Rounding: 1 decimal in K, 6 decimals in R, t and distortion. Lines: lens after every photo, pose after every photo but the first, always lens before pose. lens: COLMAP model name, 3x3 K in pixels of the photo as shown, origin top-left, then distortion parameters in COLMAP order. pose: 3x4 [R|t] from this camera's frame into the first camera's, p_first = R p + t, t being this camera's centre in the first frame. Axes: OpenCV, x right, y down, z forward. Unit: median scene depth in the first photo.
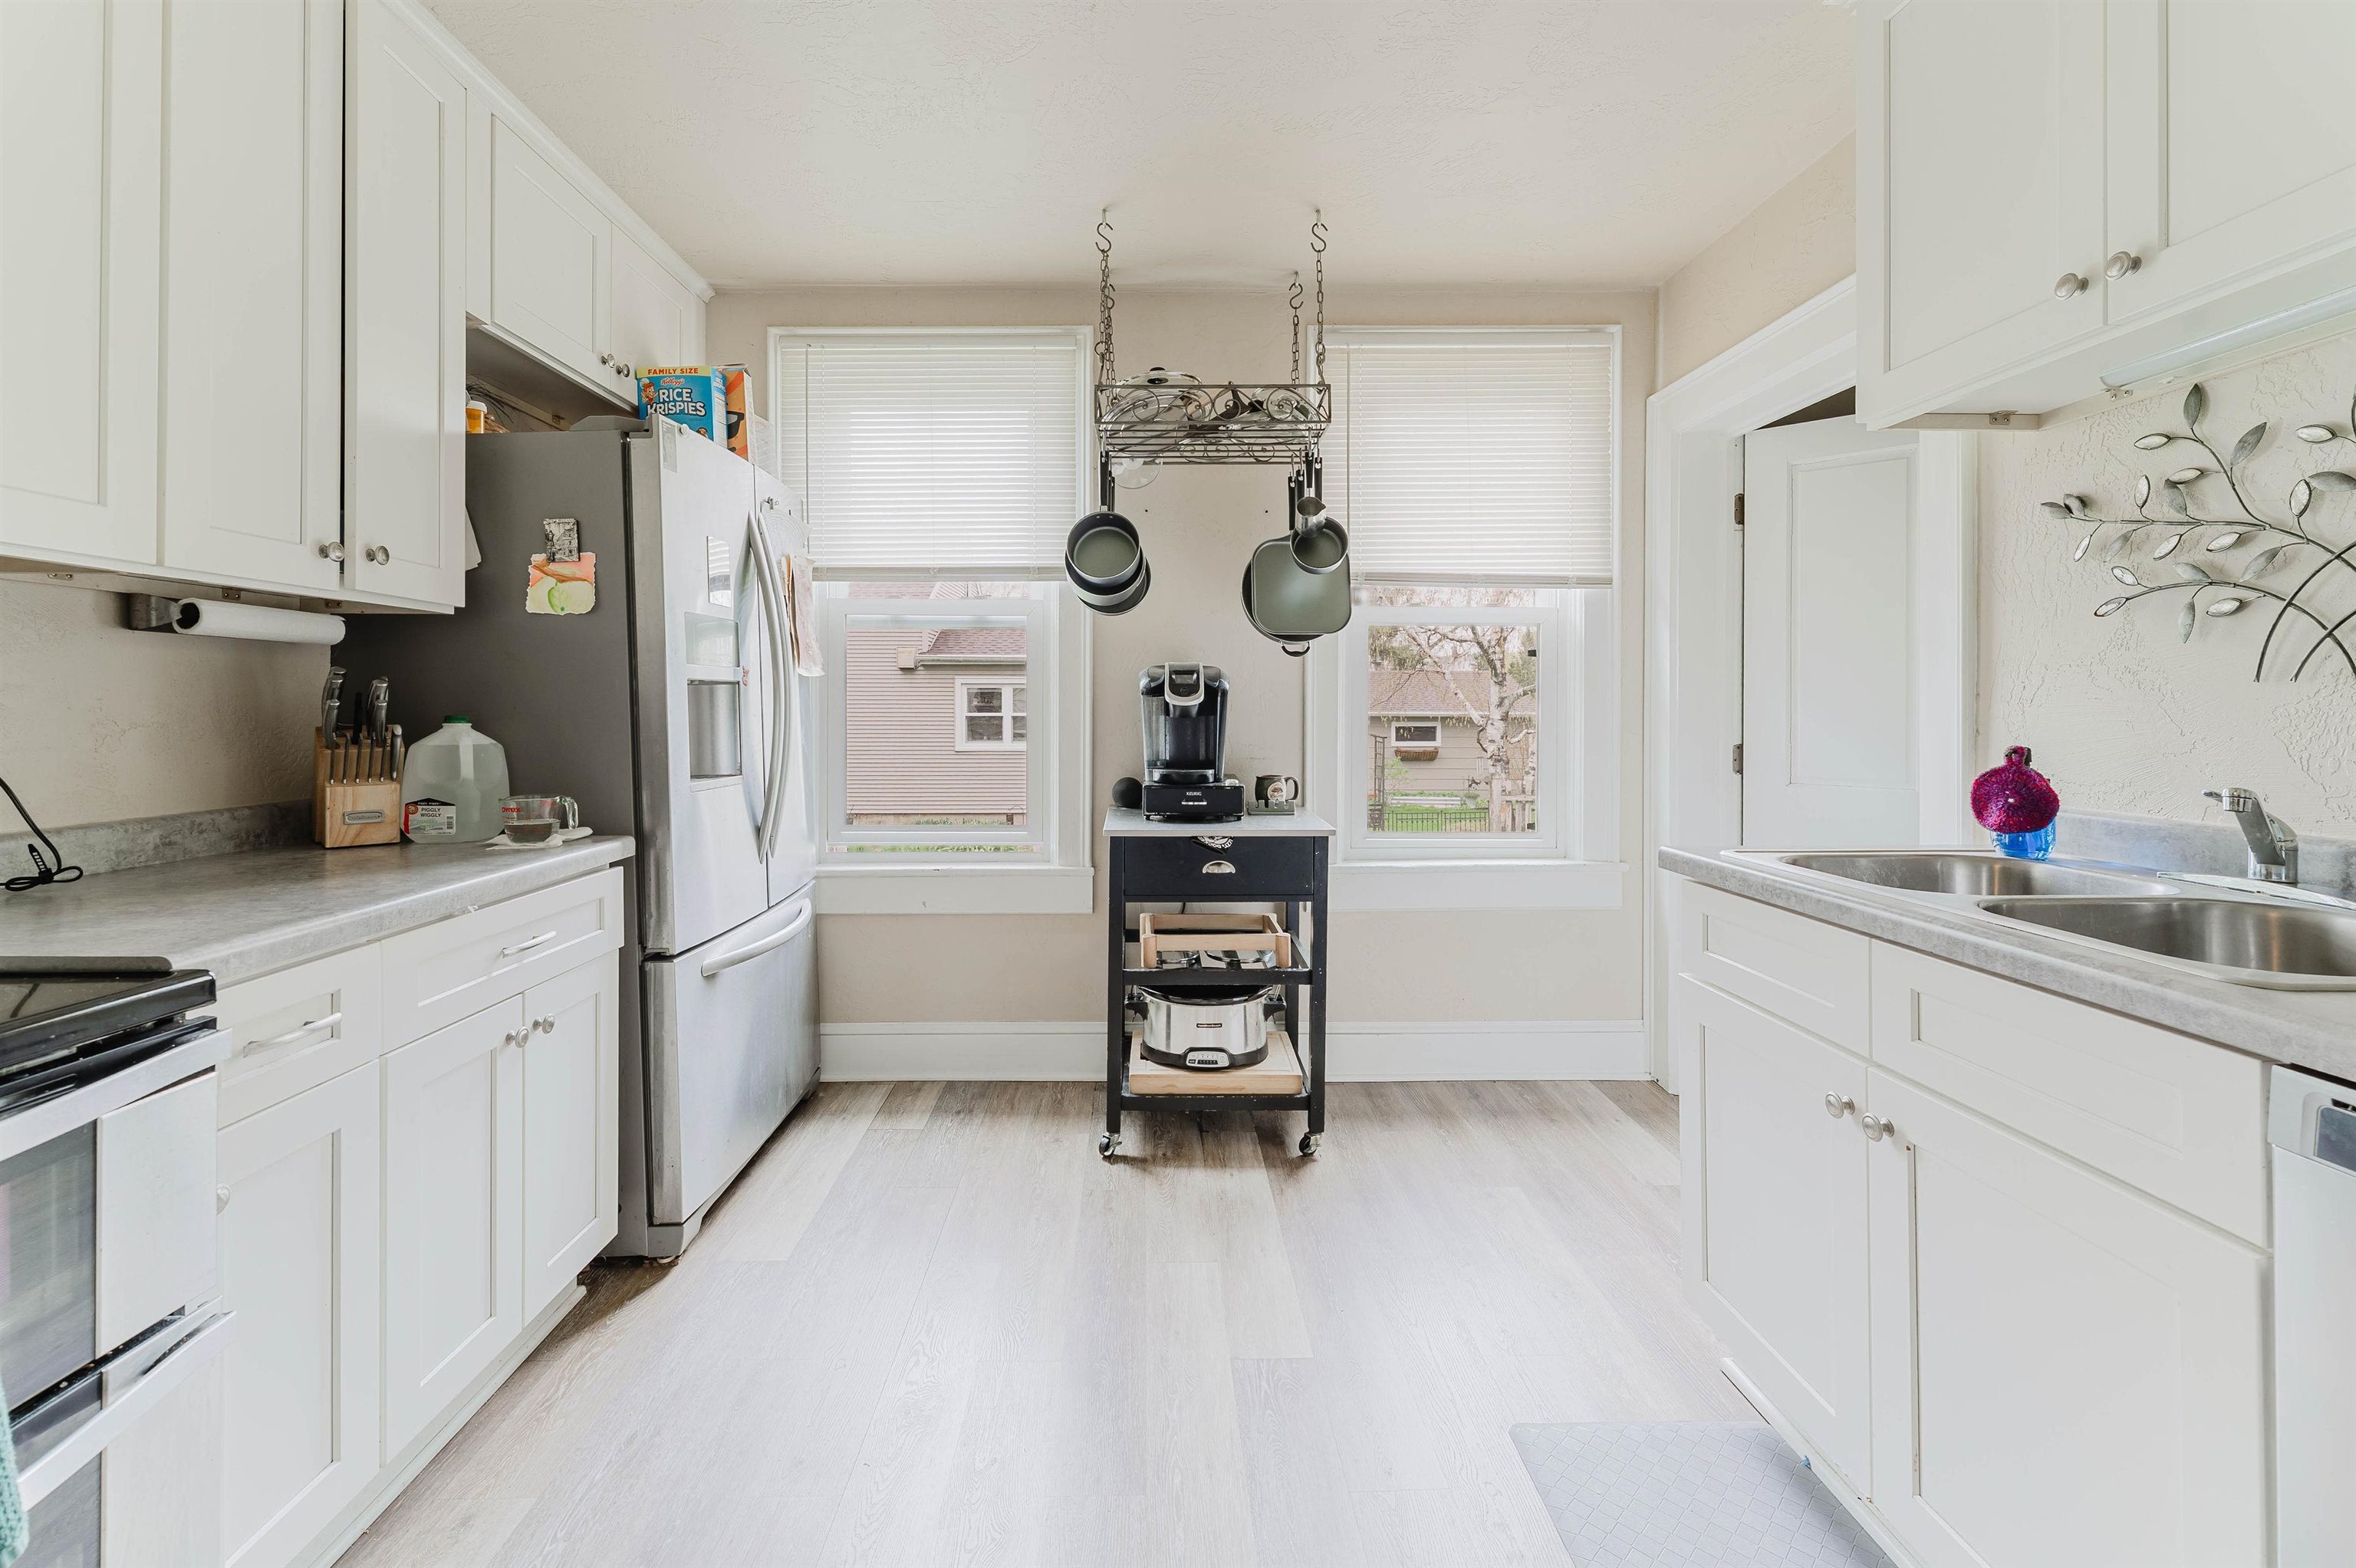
lens RADIAL K [[969.3, 0, 1169.6], [0, 969.3, 724.8], [0, 0, 1]] dist [-0.002901, -0.000690]
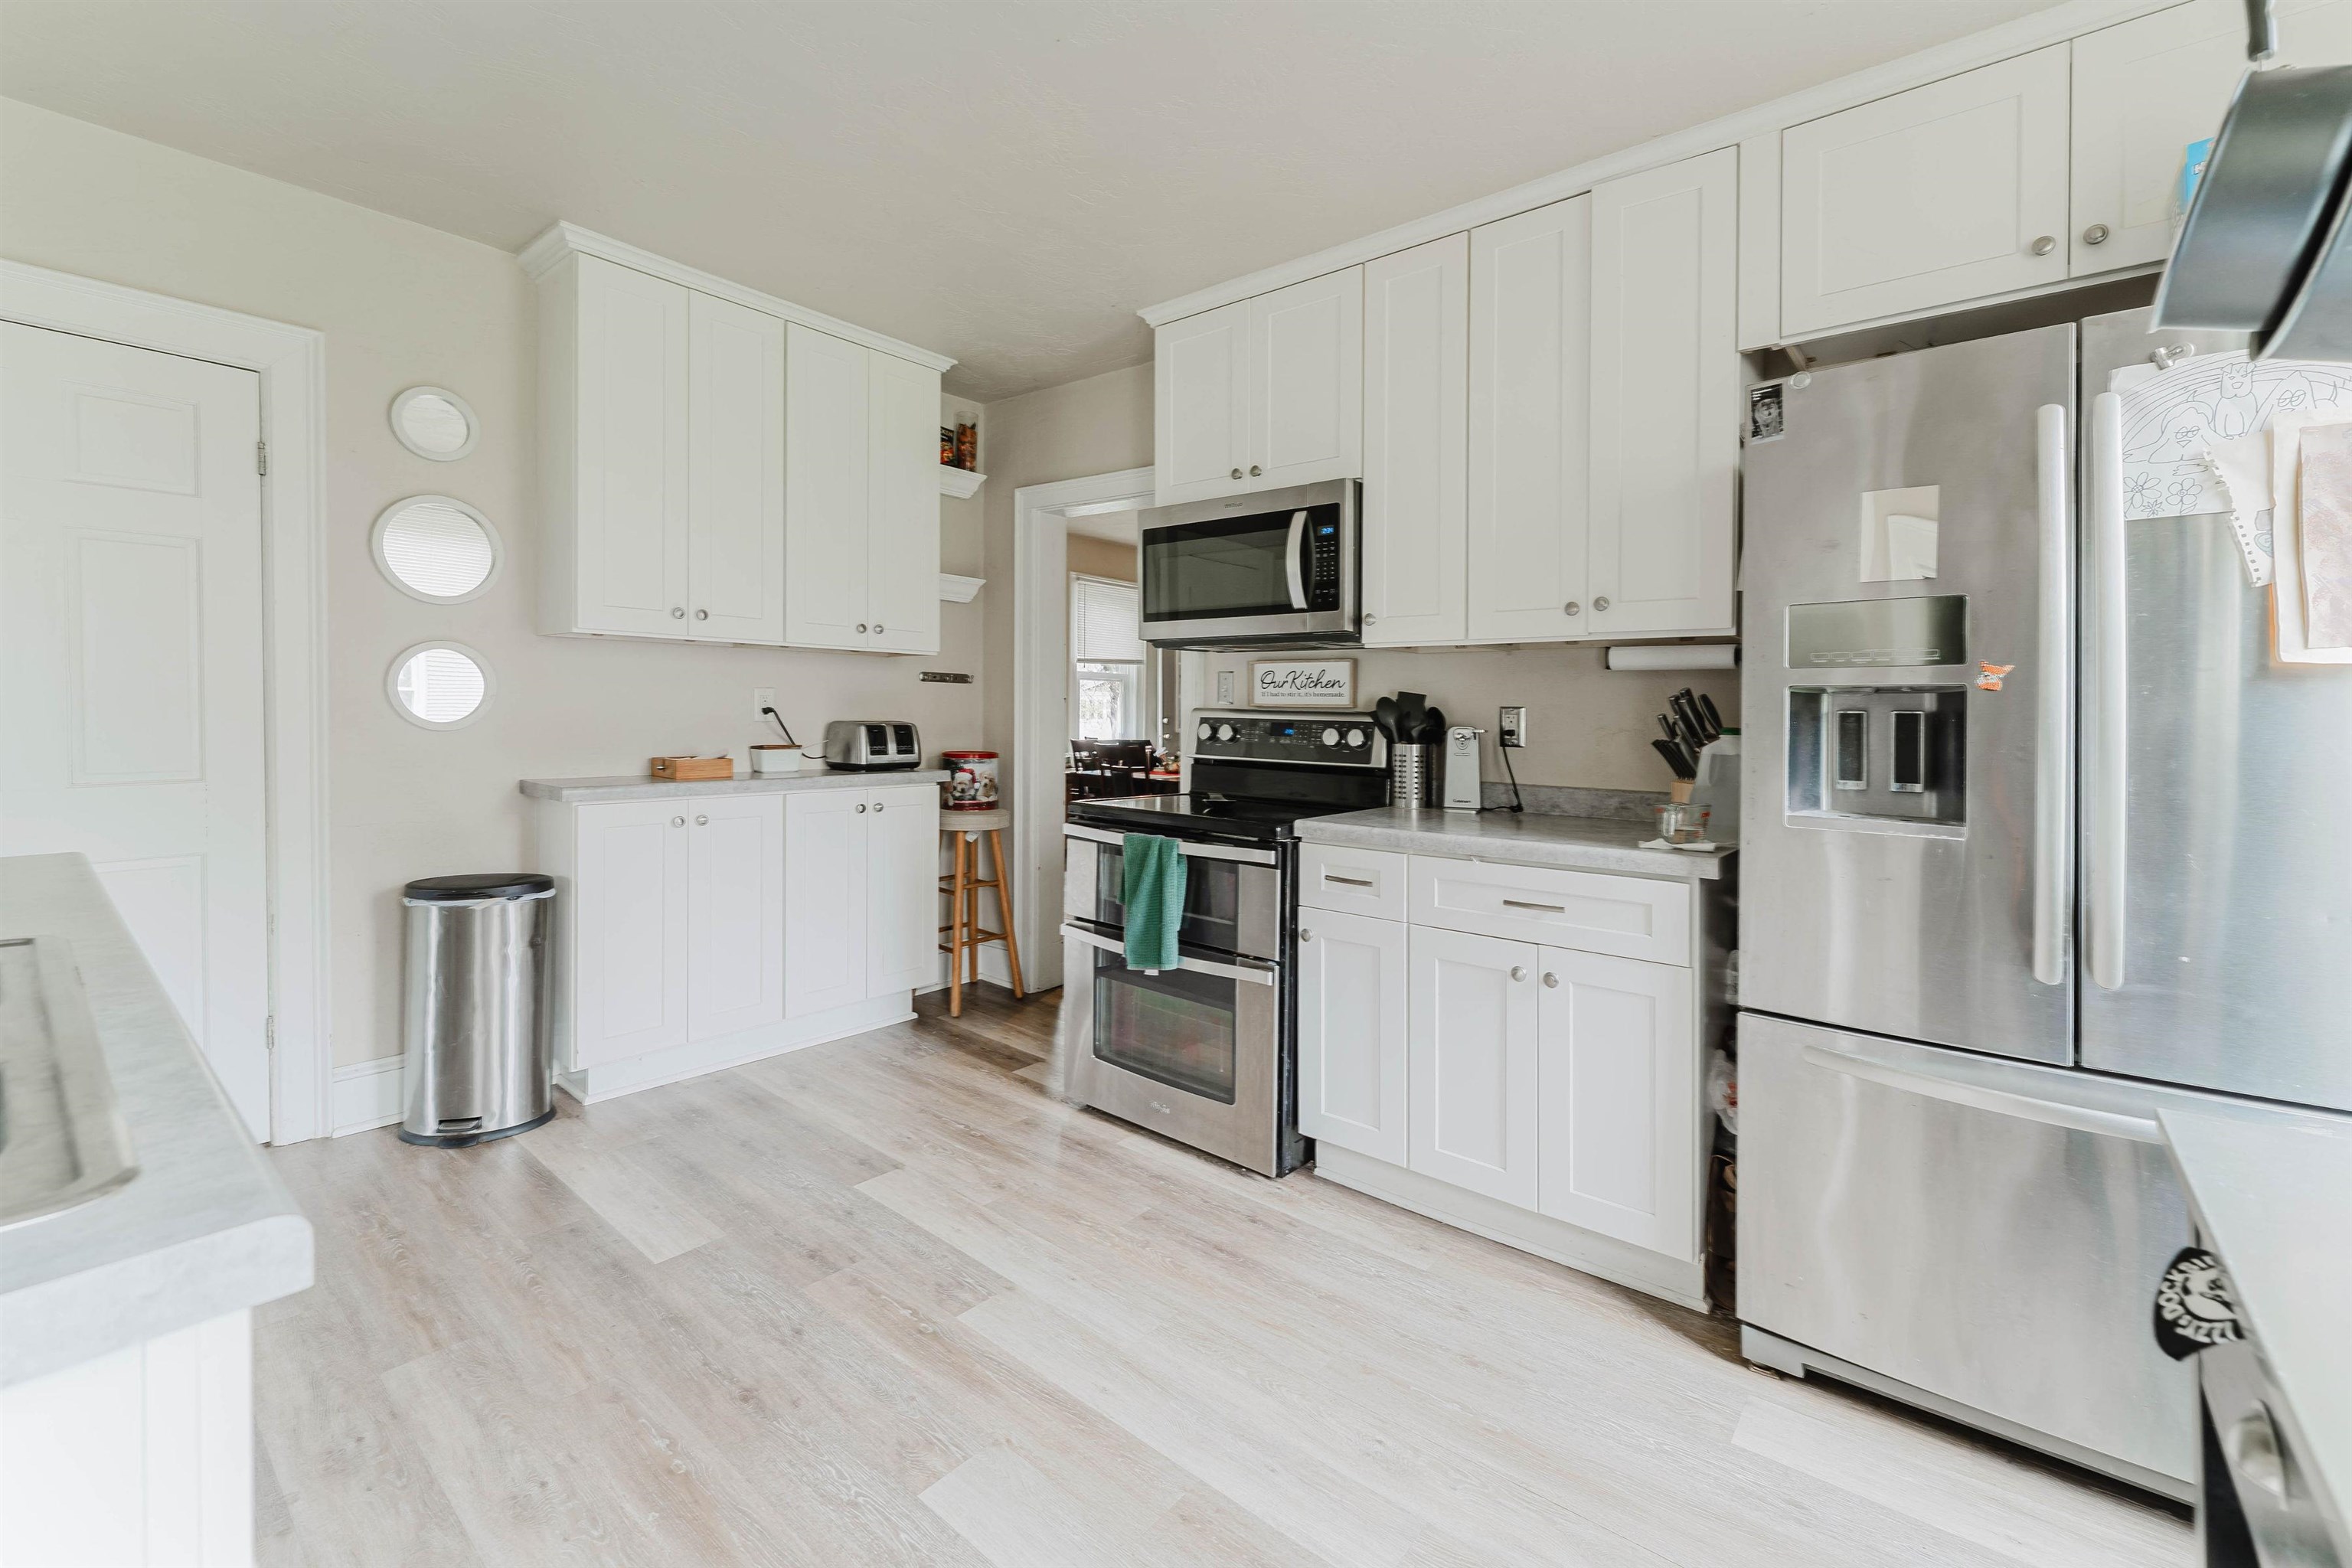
lens RADIAL K [[988.1, 0, 1180.6], [0, 988.1, 699.3], [0, 0, 1]] dist [0.001439, -0.000305]
pose [[-0.657876, -0.018657, -0.752895, 0.688965], [-0.016386, 0.999811, -0.010458, -0.024889], [0.752948, 0.005457, -0.658057, 1.647107]]
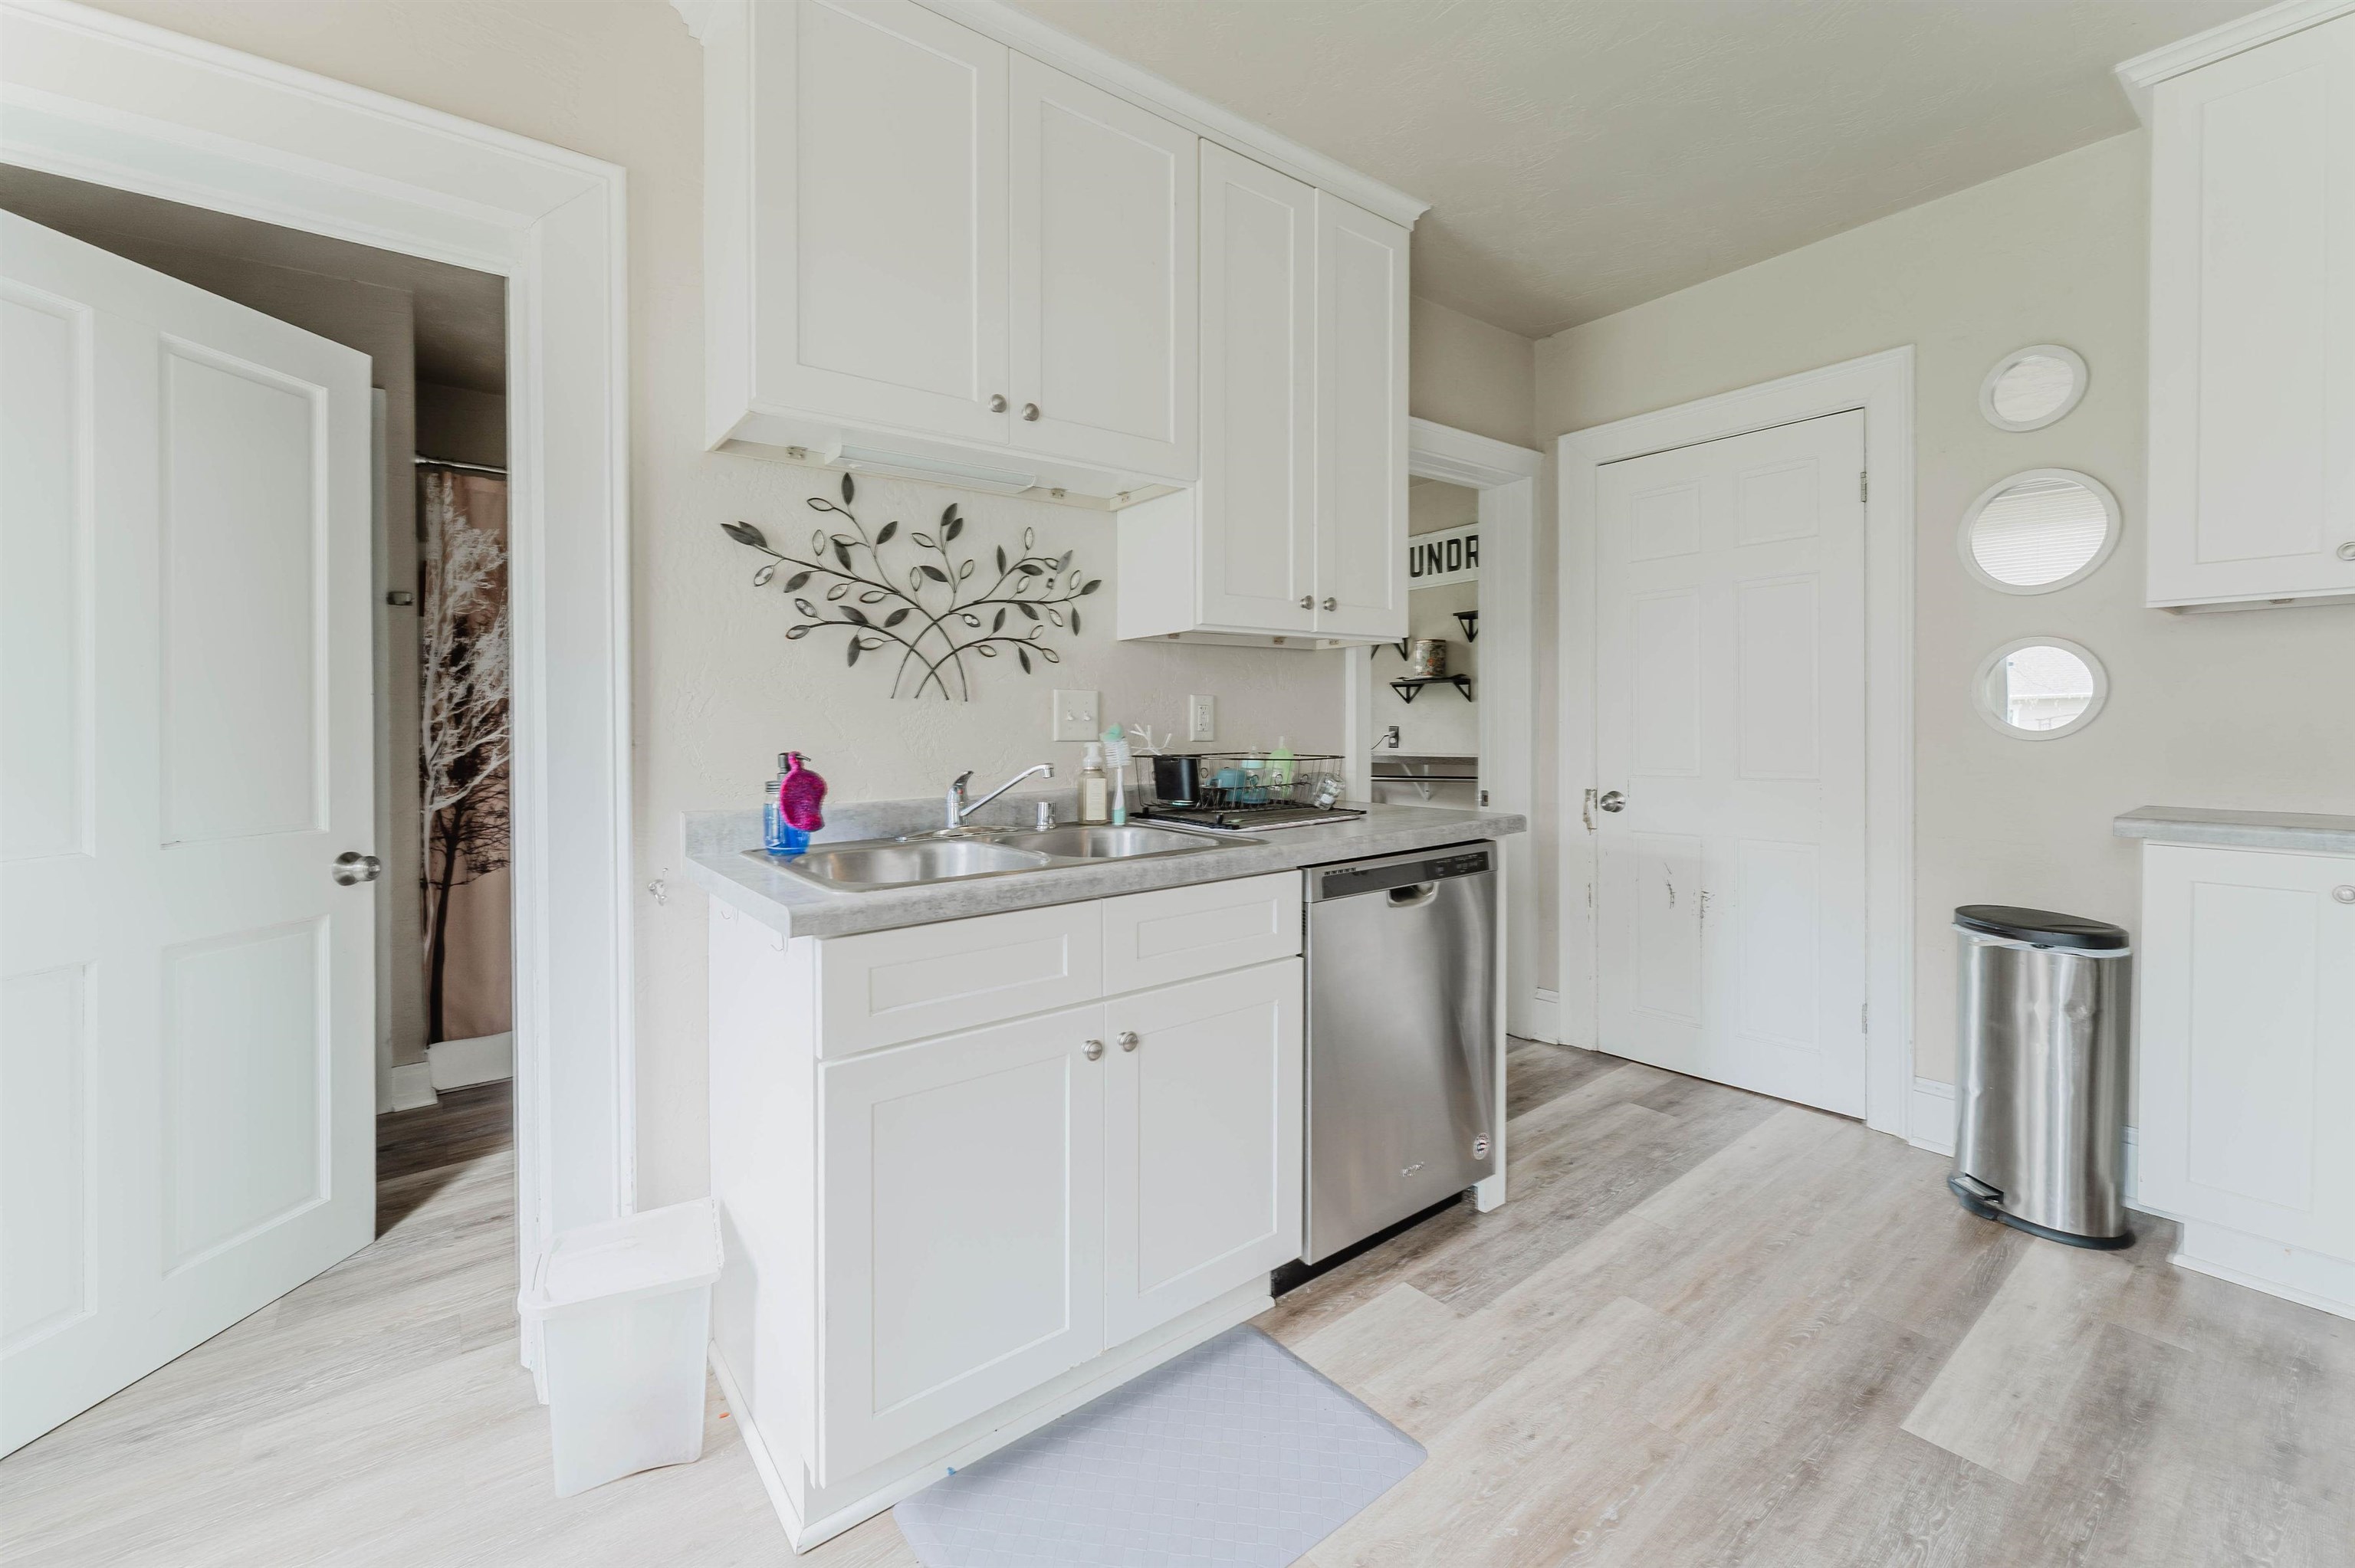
lens RADIAL K [[968.9, 0, 1169.1], [0, 968.9, 724.8], [0, 0, 1]] dist [-0.002901, -0.000690]
pose [[-0.594179, -0.004605, 0.804320, -0.279449], [0.007962, 0.999901, 0.011607, -0.018631], [-0.804293, 0.013301, -0.594084, 1.432504]]
